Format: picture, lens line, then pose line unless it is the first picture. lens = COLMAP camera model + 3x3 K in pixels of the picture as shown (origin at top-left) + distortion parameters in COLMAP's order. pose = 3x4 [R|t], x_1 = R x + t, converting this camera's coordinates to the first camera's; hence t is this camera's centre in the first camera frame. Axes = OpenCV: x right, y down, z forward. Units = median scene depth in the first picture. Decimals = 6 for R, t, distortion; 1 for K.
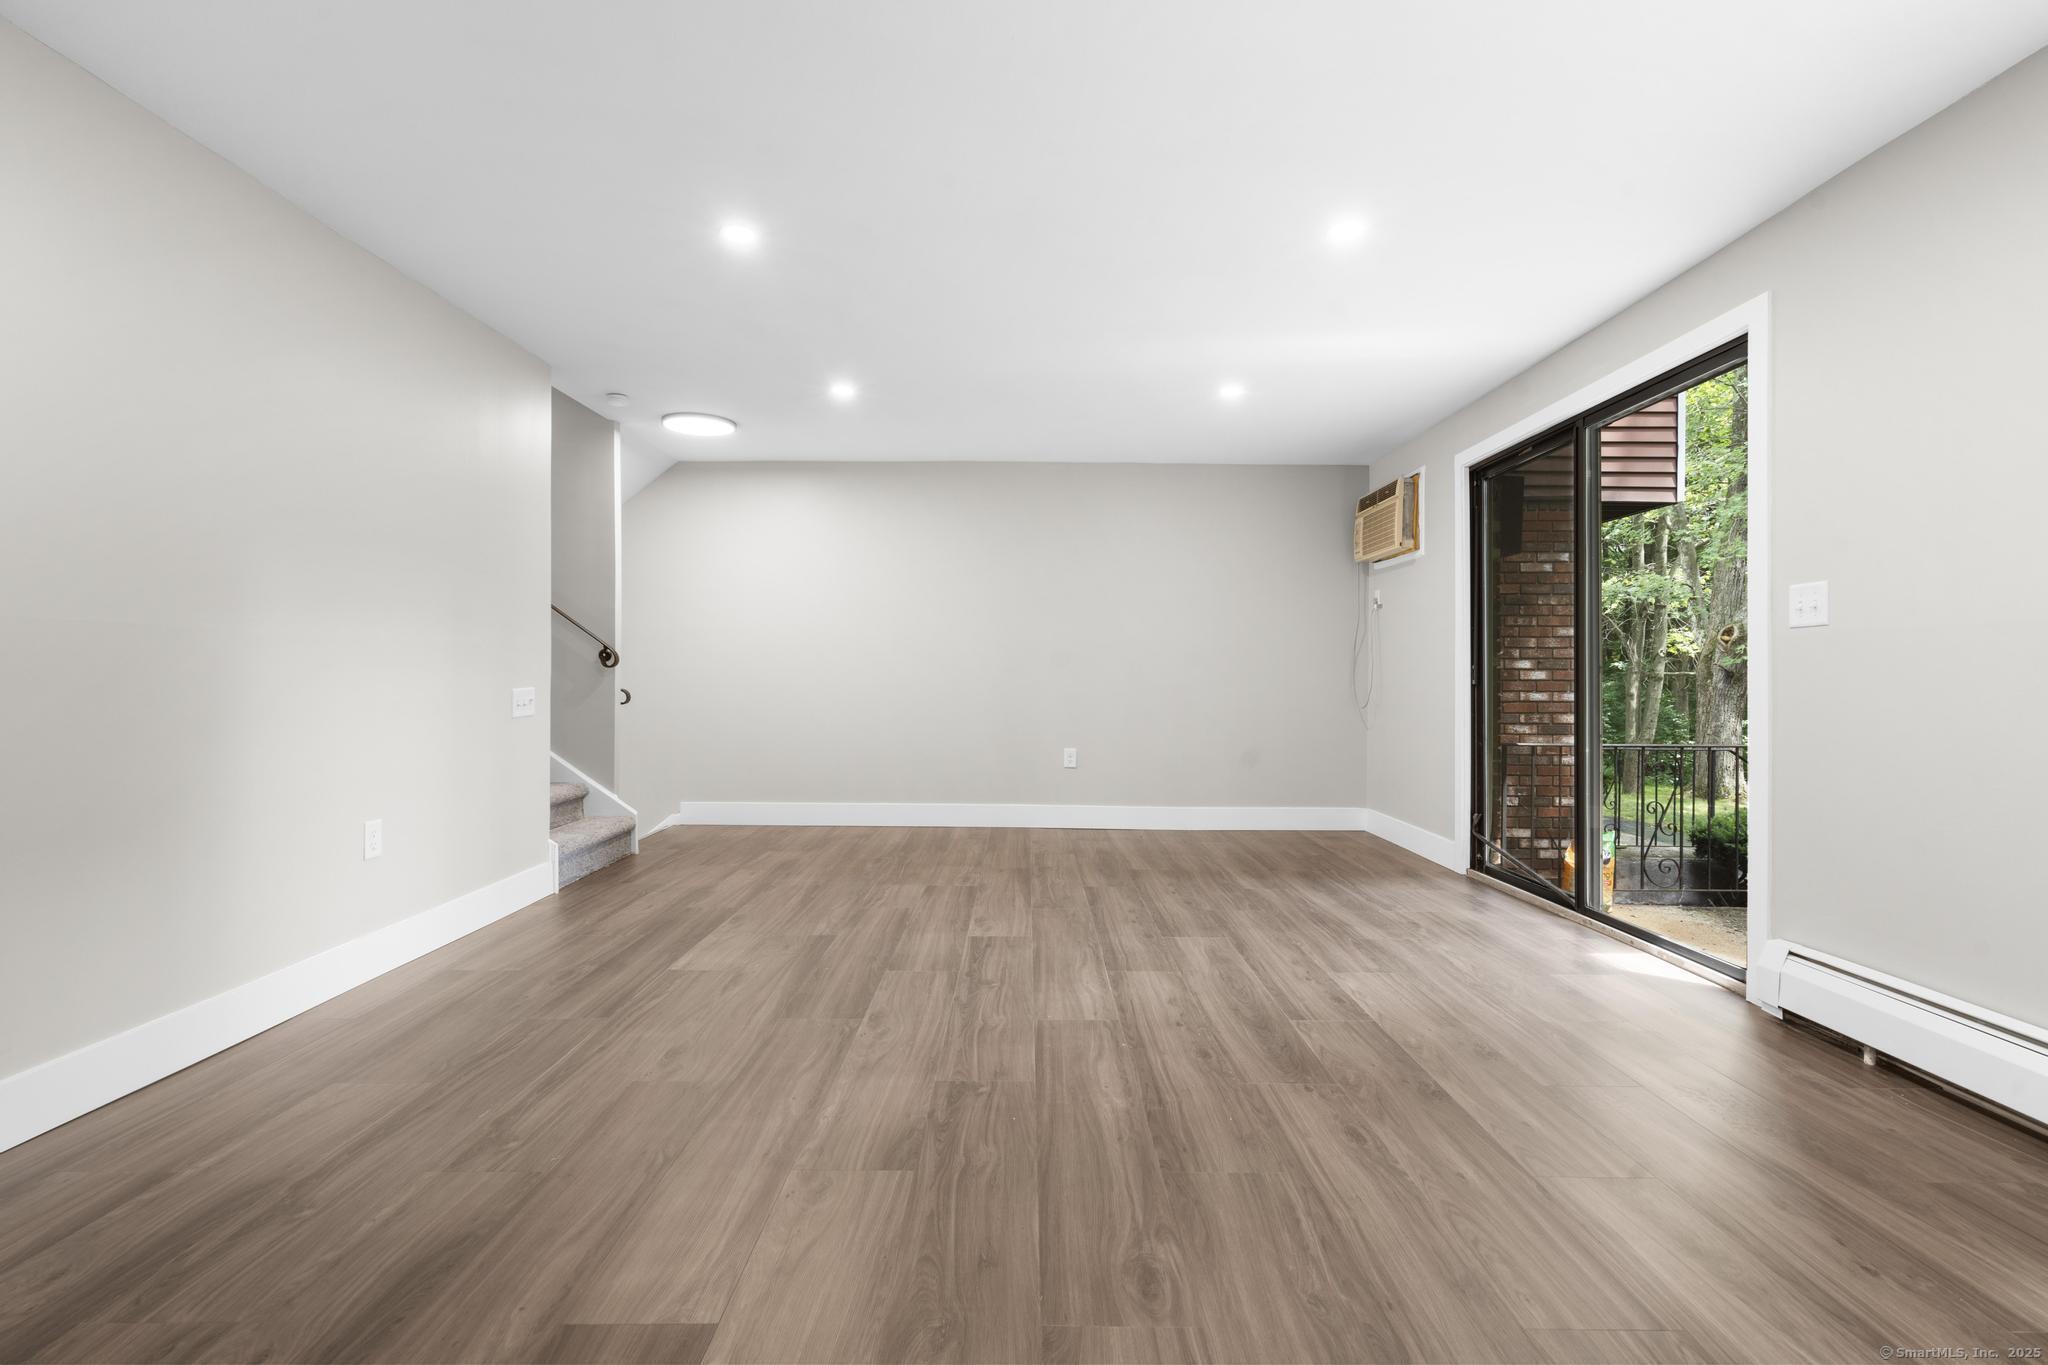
lens RADIAL K [[915.5, 0, 1019.9], [0, 915.5, 683.3], [0, 0, 1]] dist [-0.004658, 0.001514]
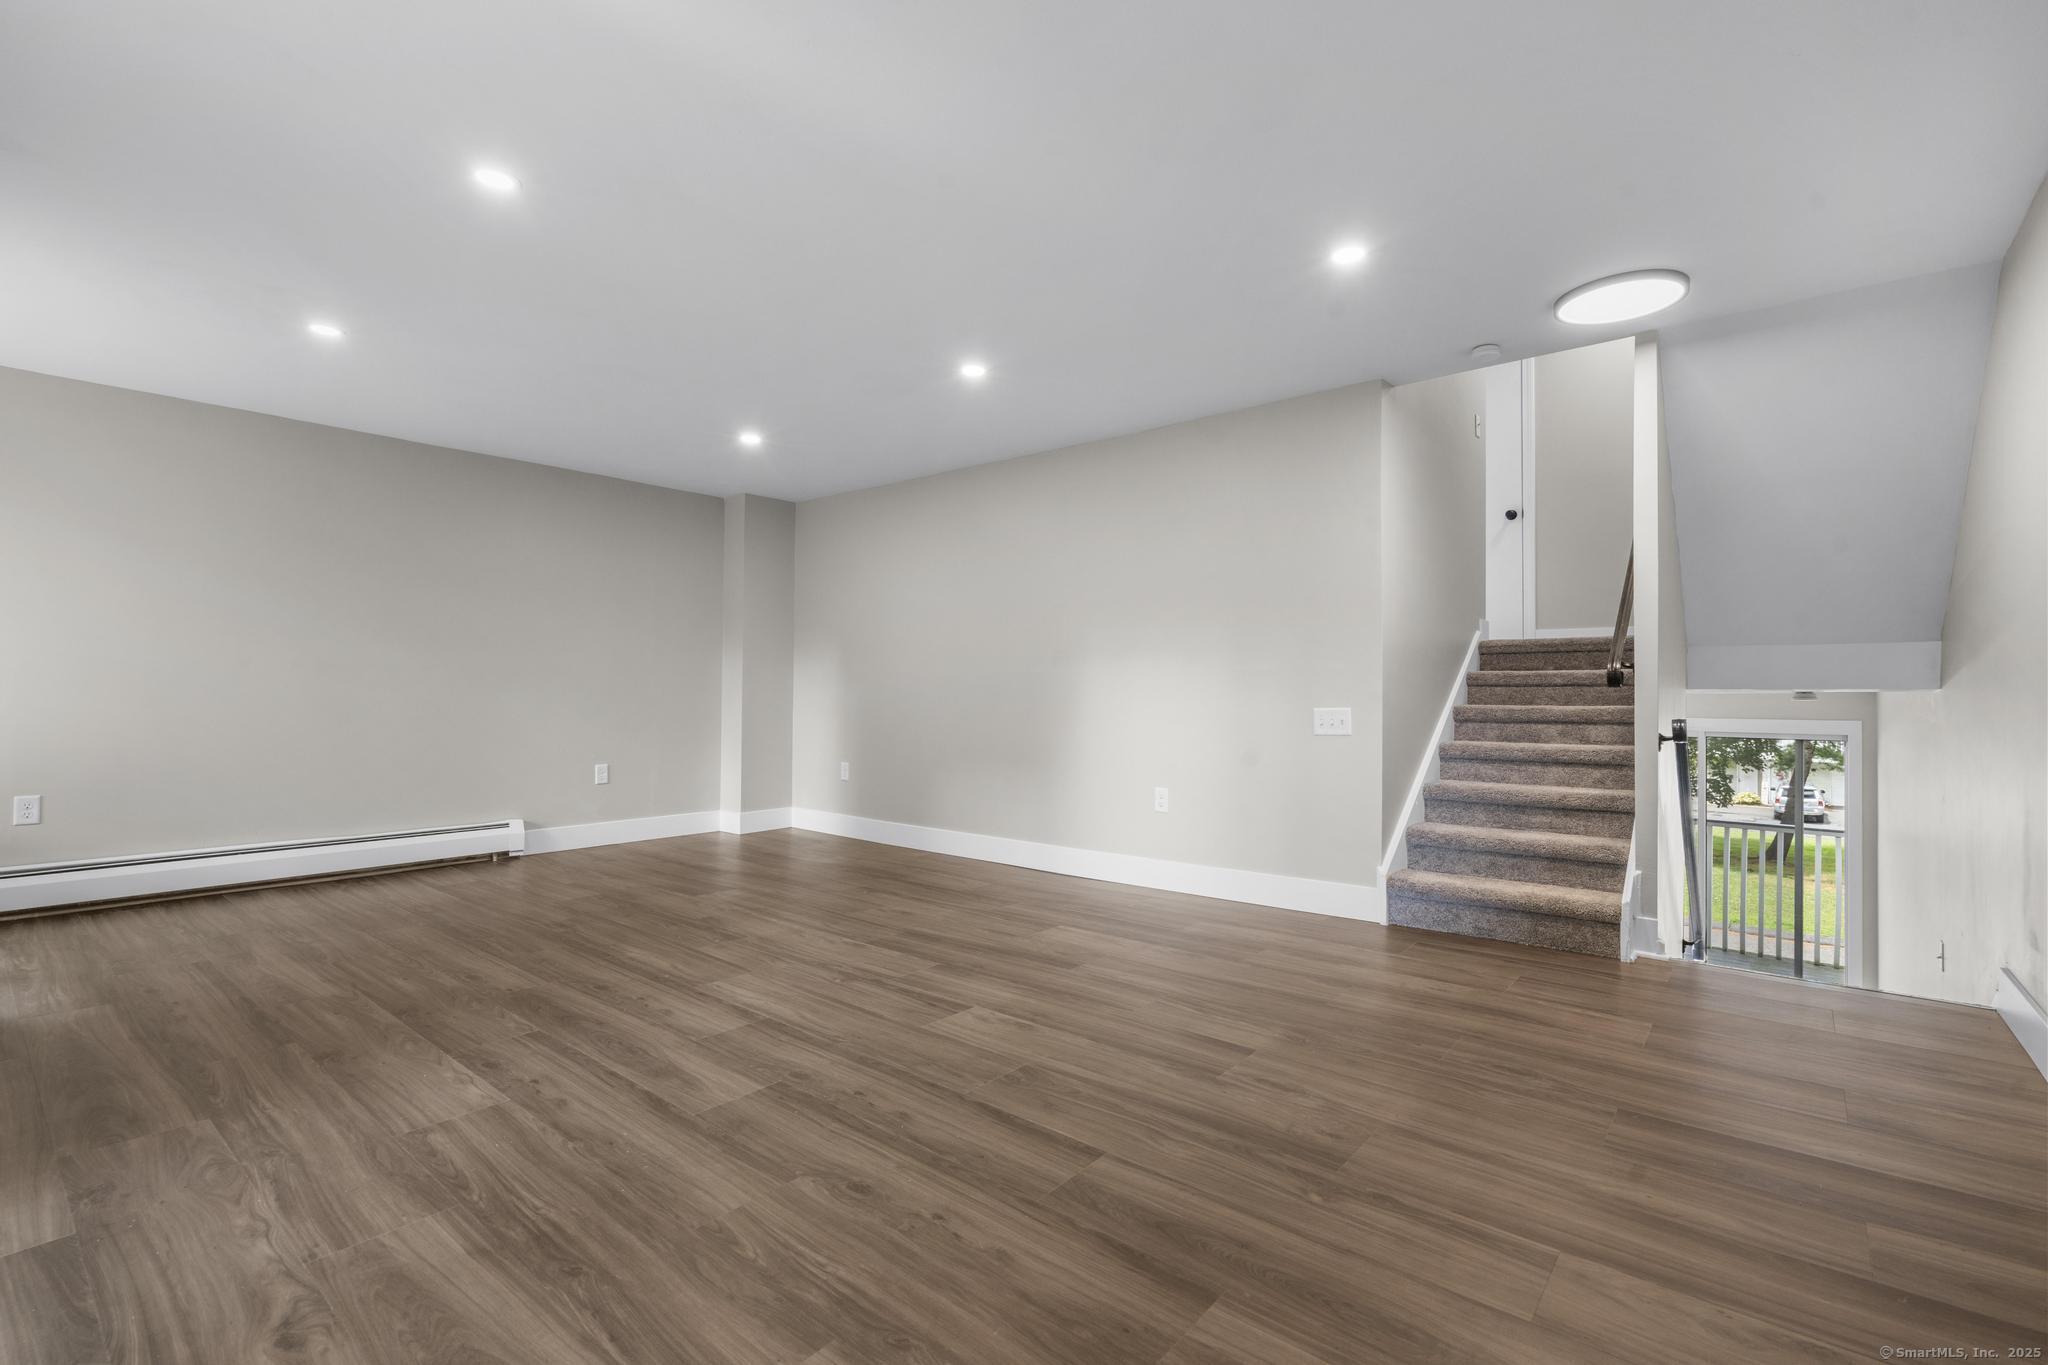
lens RADIAL K [[915.5, 0, 1019.9], [0, 915.5, 683.3], [0, 0, 1]] dist [-0.004658, 0.001514]
pose [[-0.636433, -0.013971, -0.771206, 0.698772], [-0.014664, 0.999874, -0.006012, -0.016984], [0.771193, 0.007482, -0.636558, 1.927143]]
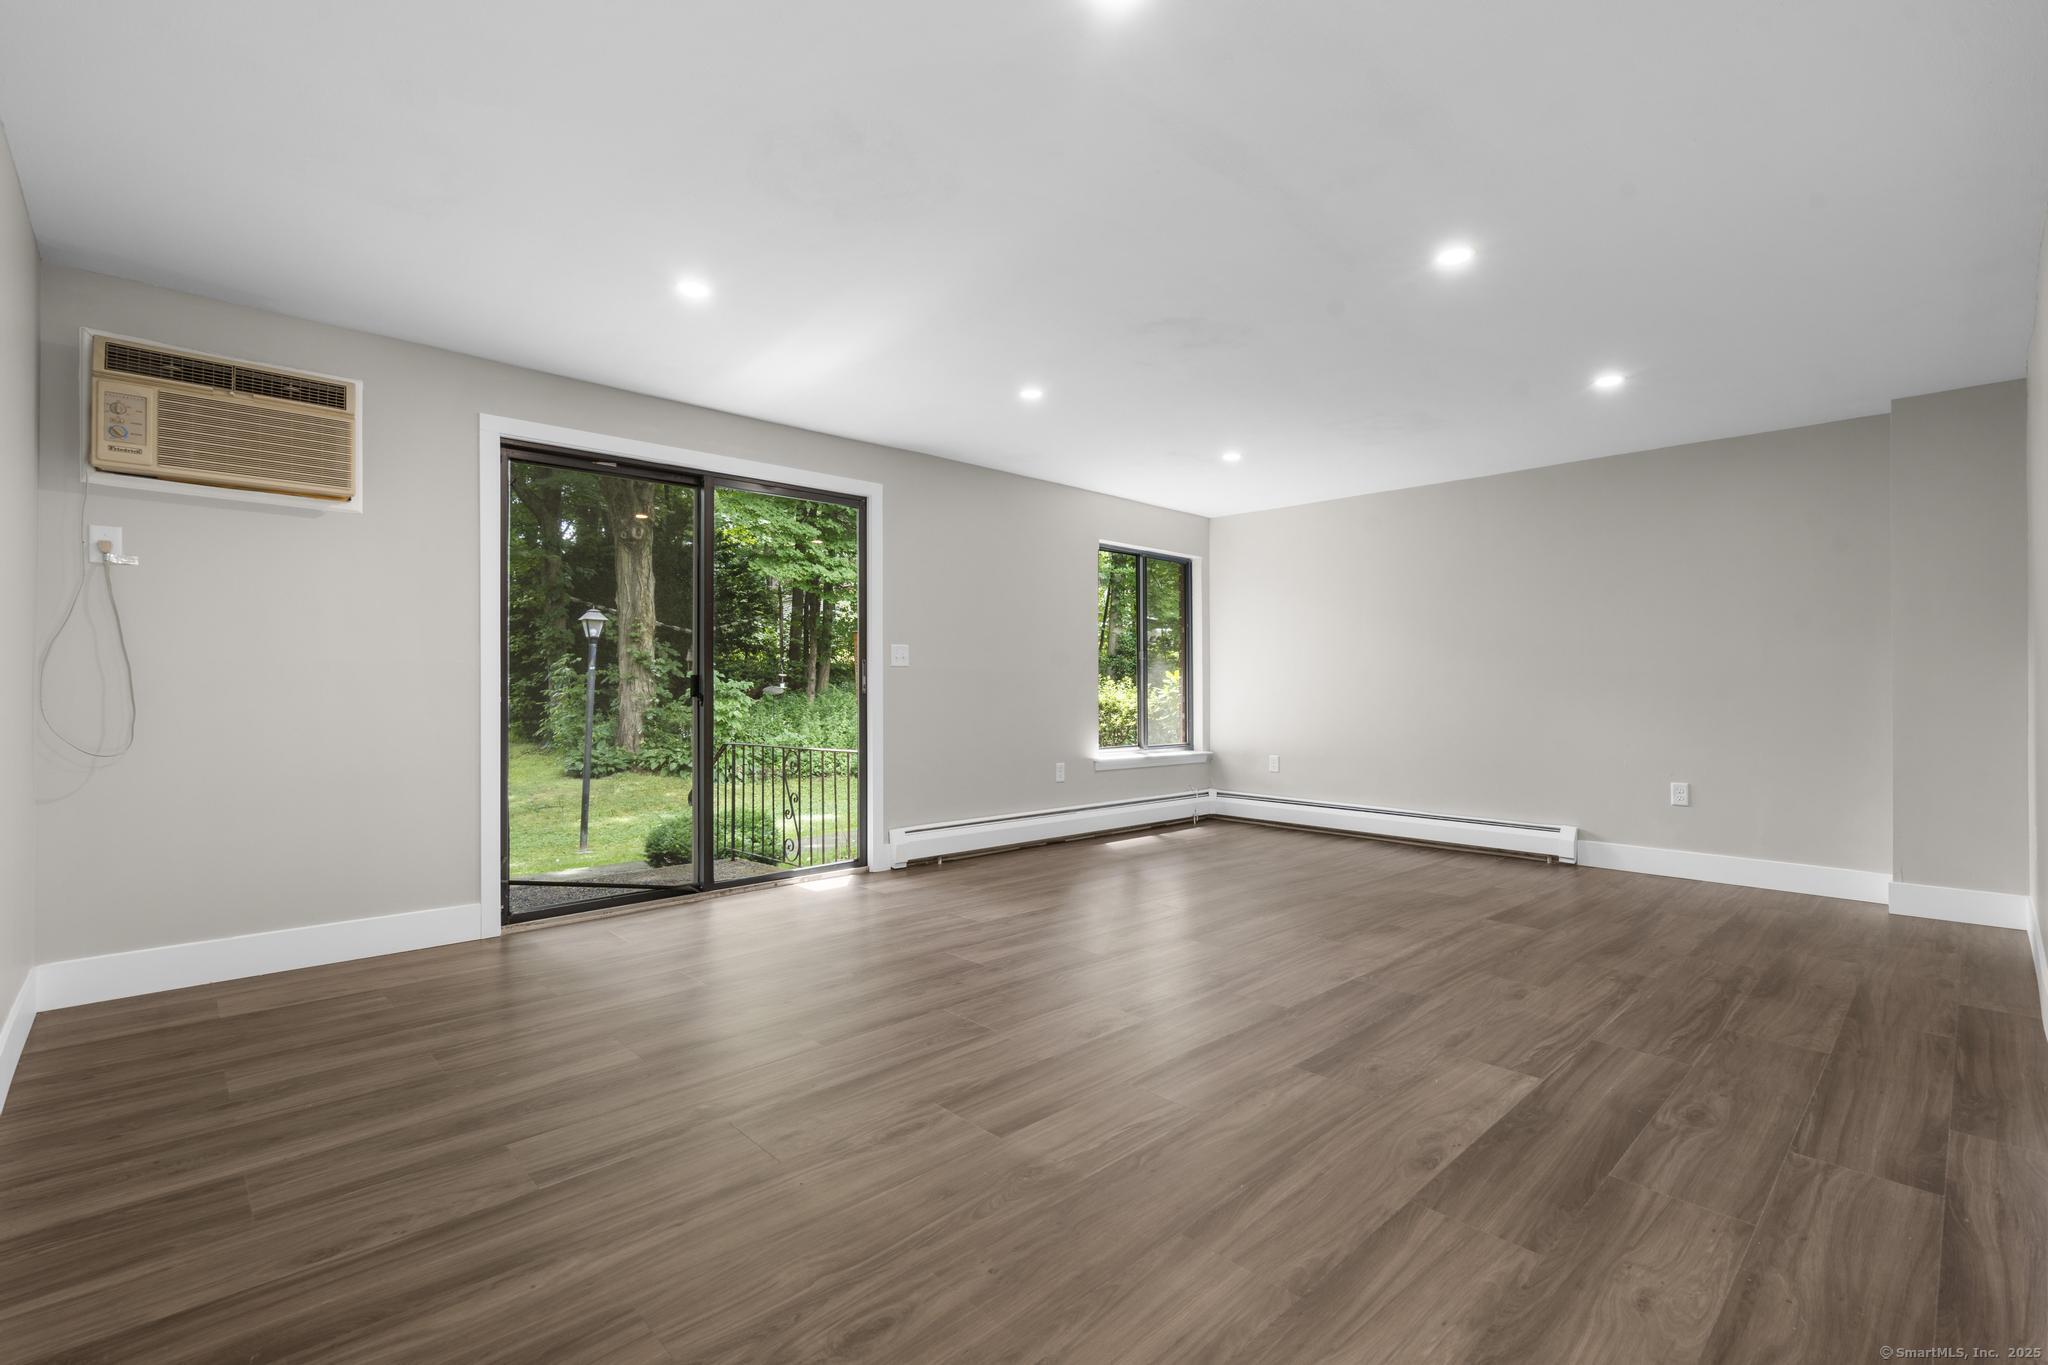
lens RADIAL K [[918.3, 0, 1019.1], [0, 918.3, 686.9], [0, 0, 1]] dist [-0.000639, -0.000420]
pose [[-0.694366, -0.005065, 0.719604, -0.695509], [0.000514, 0.999971, 0.007535, -0.030808], [-0.719622, 0.005601, -0.694343, 2.034066]]
